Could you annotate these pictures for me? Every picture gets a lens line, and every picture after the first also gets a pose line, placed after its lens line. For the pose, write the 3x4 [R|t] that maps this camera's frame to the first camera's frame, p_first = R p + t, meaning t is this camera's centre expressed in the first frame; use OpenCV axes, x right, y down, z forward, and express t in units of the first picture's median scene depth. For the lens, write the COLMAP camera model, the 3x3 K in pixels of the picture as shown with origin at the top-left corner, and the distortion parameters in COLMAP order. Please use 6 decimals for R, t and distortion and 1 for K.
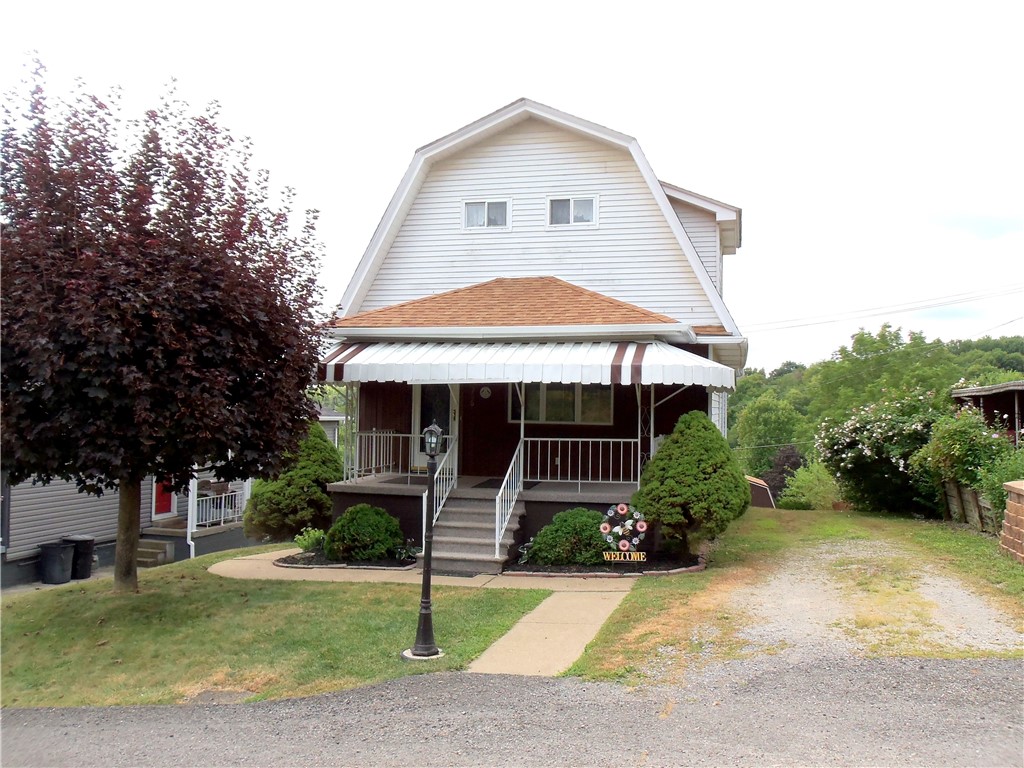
lens RADIAL K [[882.6, 0, 517.1], [0, 882.6, 388.9], [0, 0, 1]] dist [-0.025760, 0.015379]
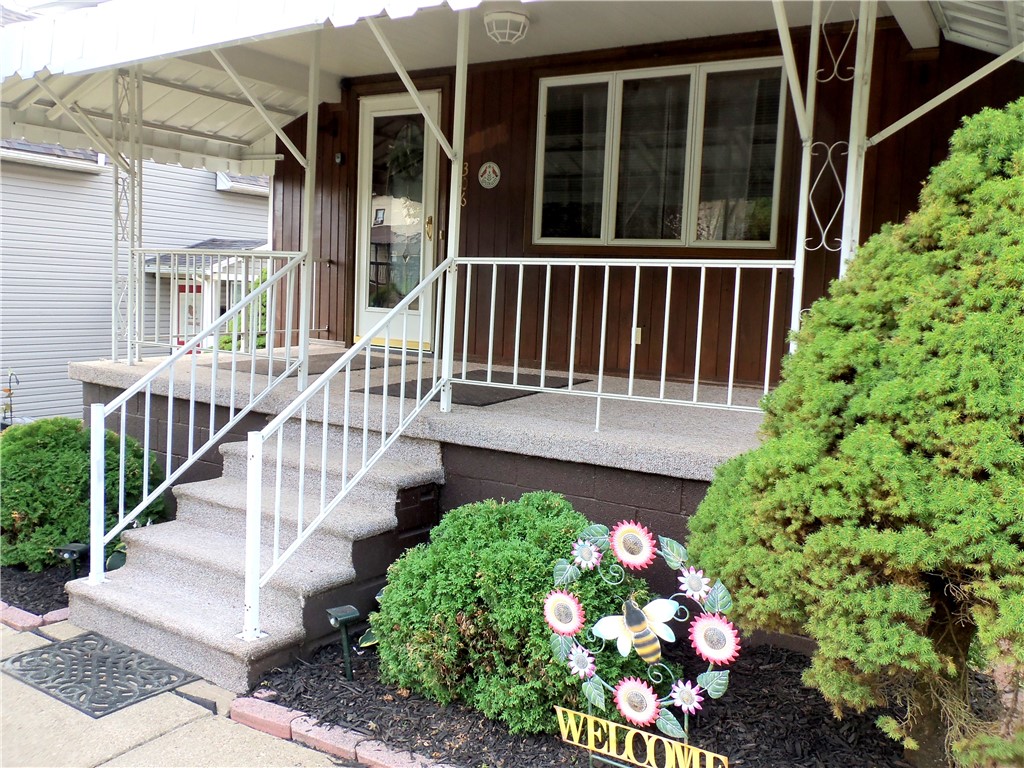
lens RADIAL K [[882.6, 0, 513.2], [0, 882.6, 380.5], [0, 0, 1]] dist [-0.025760, 0.015379]
pose [[0.955415, 0.055481, -0.290006, 0.151664], [-0.018286, 0.991420, 0.129426, 0.067800], [0.294698, -0.118352, 0.948233, 0.787541]]
